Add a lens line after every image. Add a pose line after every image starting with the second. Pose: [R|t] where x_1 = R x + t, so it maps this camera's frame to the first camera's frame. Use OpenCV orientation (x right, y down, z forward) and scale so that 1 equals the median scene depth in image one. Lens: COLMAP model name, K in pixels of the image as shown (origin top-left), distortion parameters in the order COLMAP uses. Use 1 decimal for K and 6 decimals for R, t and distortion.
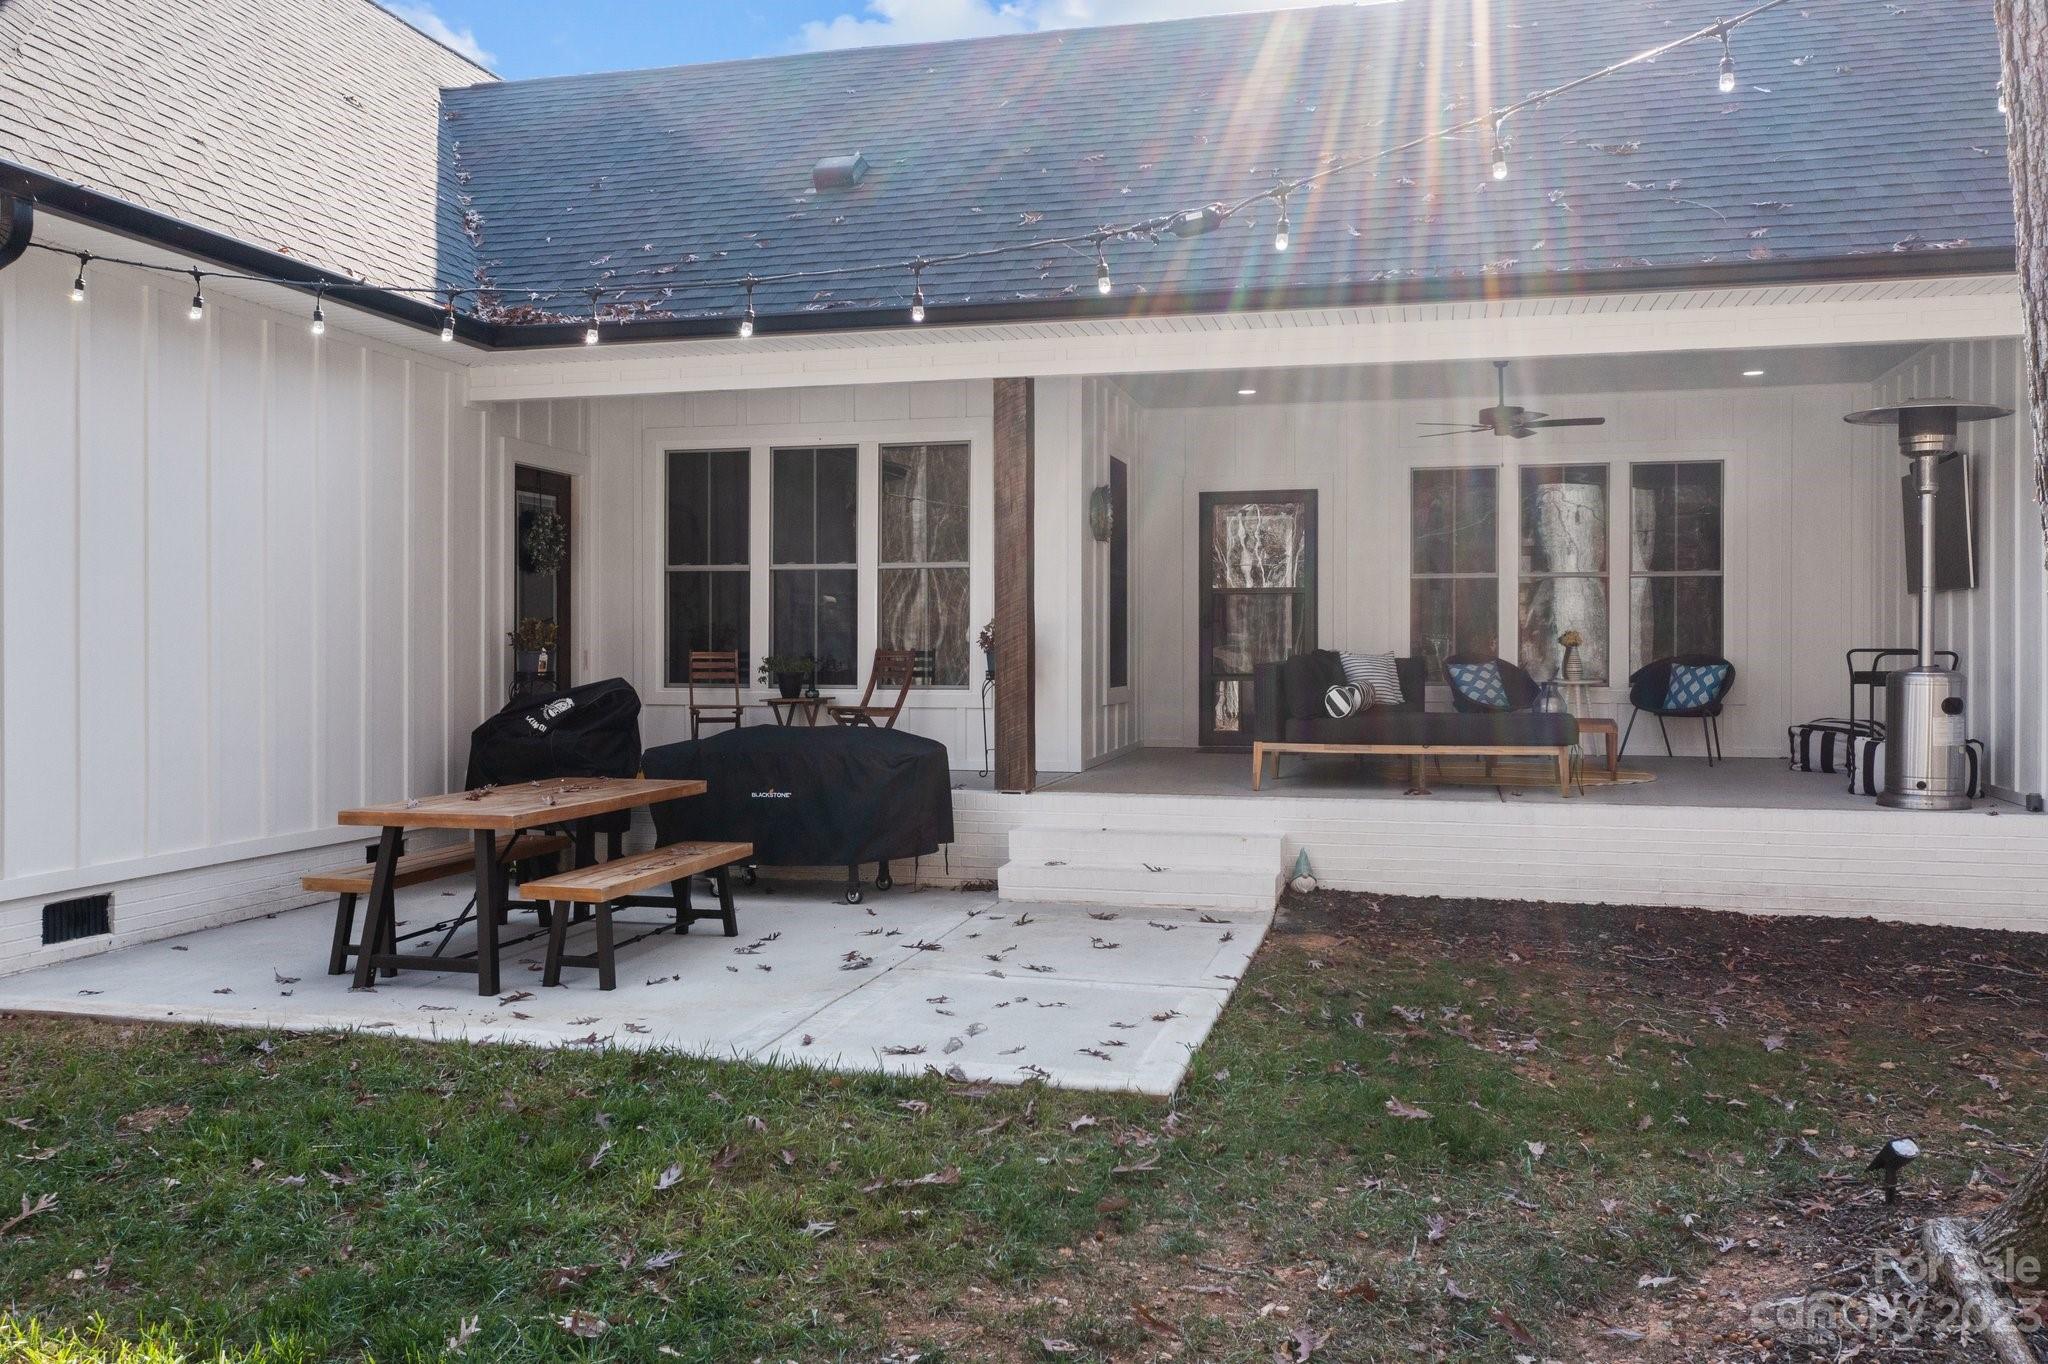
lens RADIAL K [[1592.0, 0, 1024.0], [0, 1592.0, 682.0], [0, 0, 1]] dist [-0.003878, 0.002029]
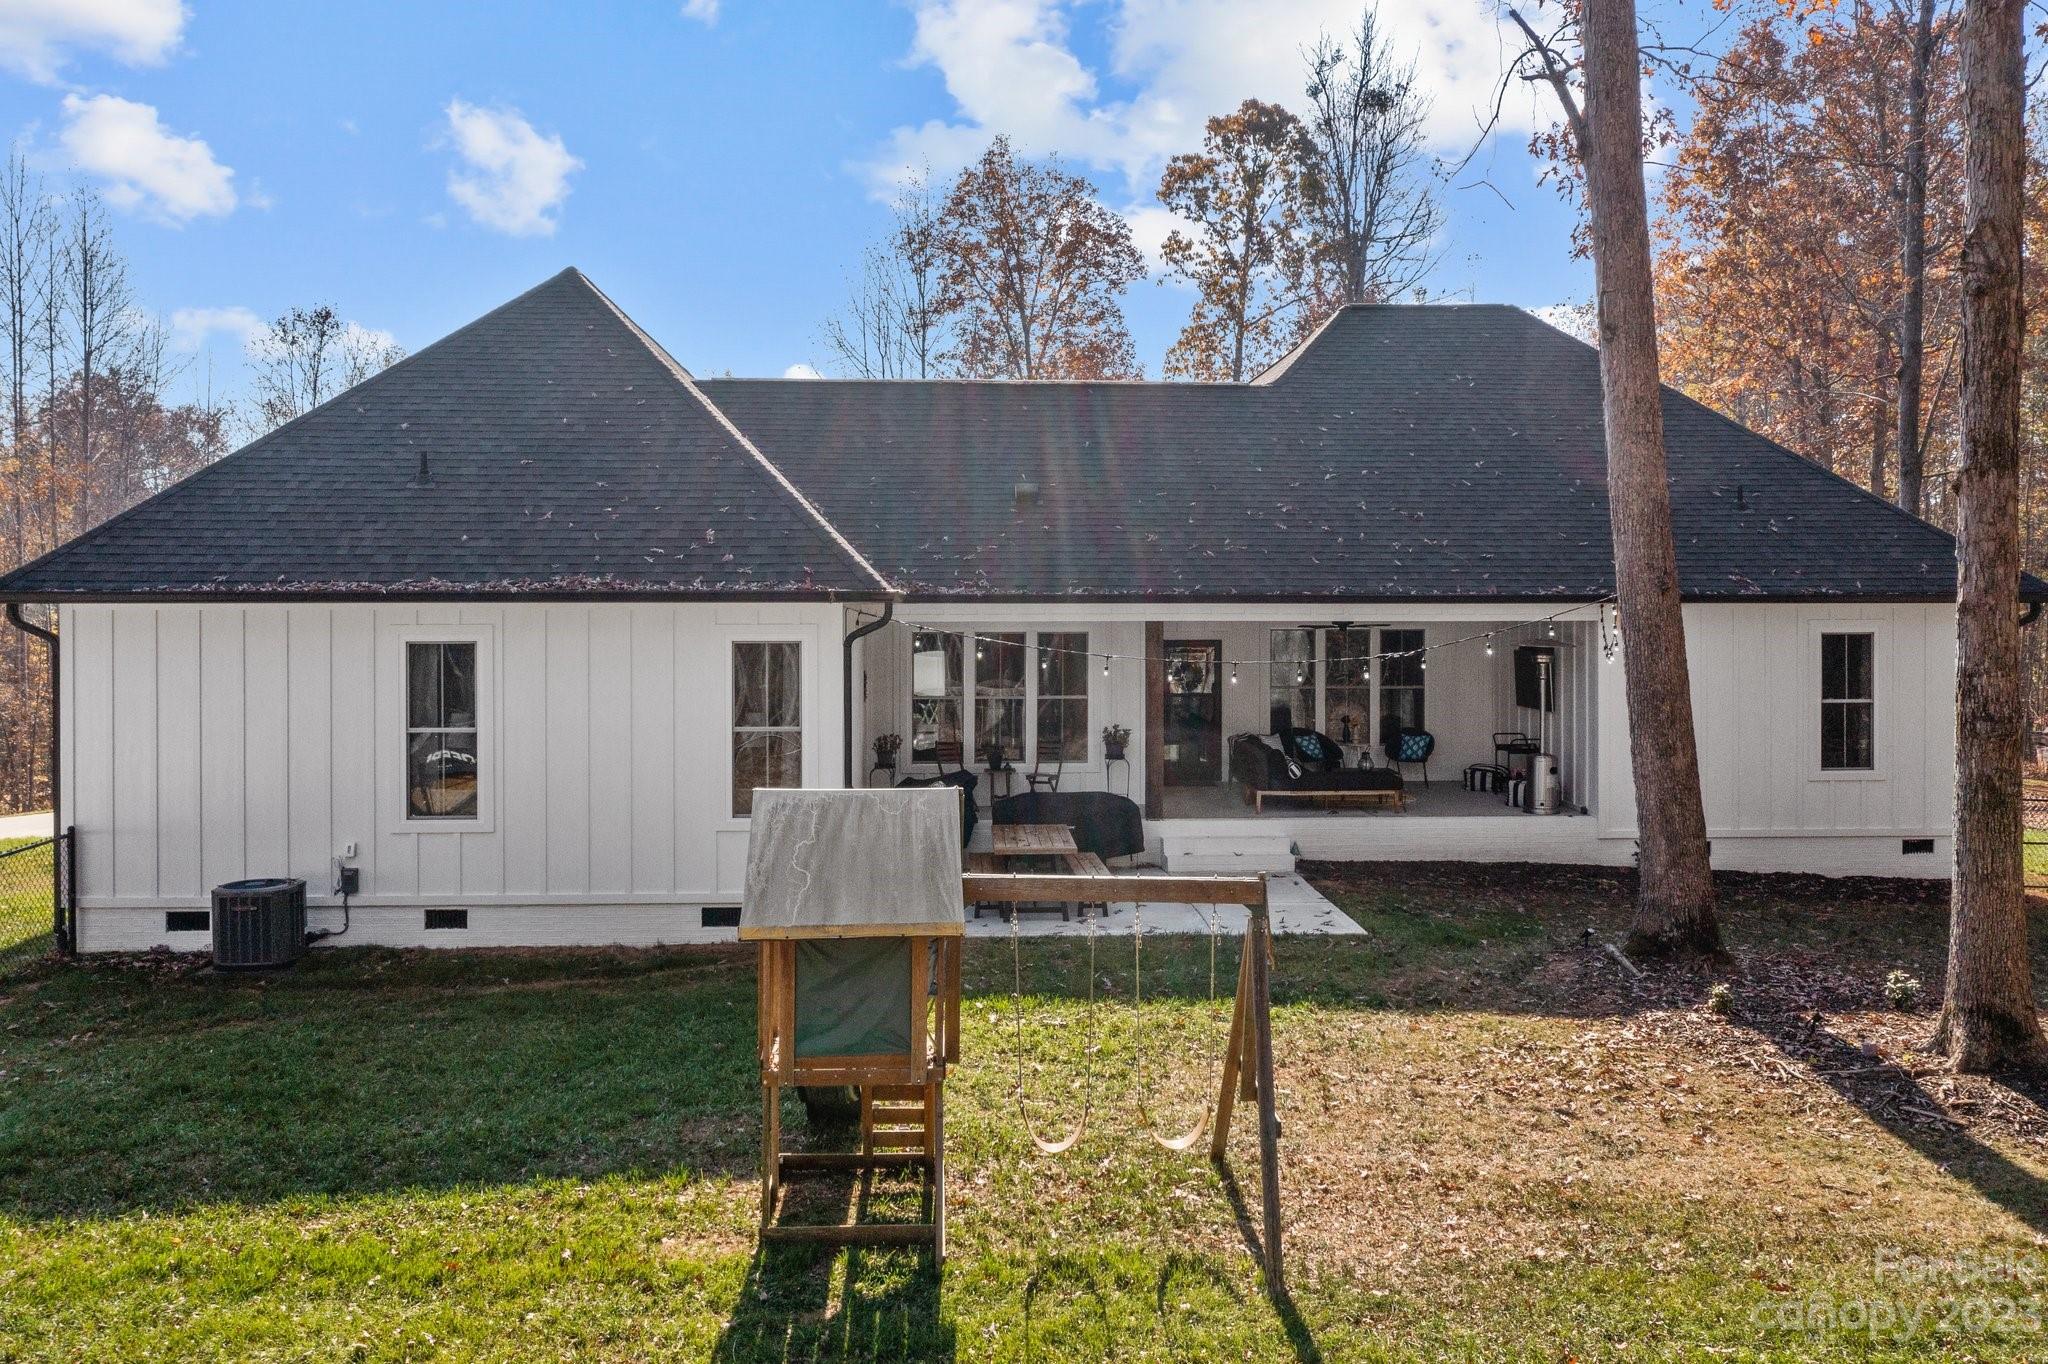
lens RADIAL K [[1592.0, 0, 1024.0], [0, 1592.0, 682.0], [0, 0, 1]] dist [-0.003878, 0.002029]
pose [[0.954061, -0.013878, 0.299289, -0.798856], [0.006438, 0.999646, 0.025832, -0.166853], [-0.299542, -0.022719, 0.953813, -0.930206]]
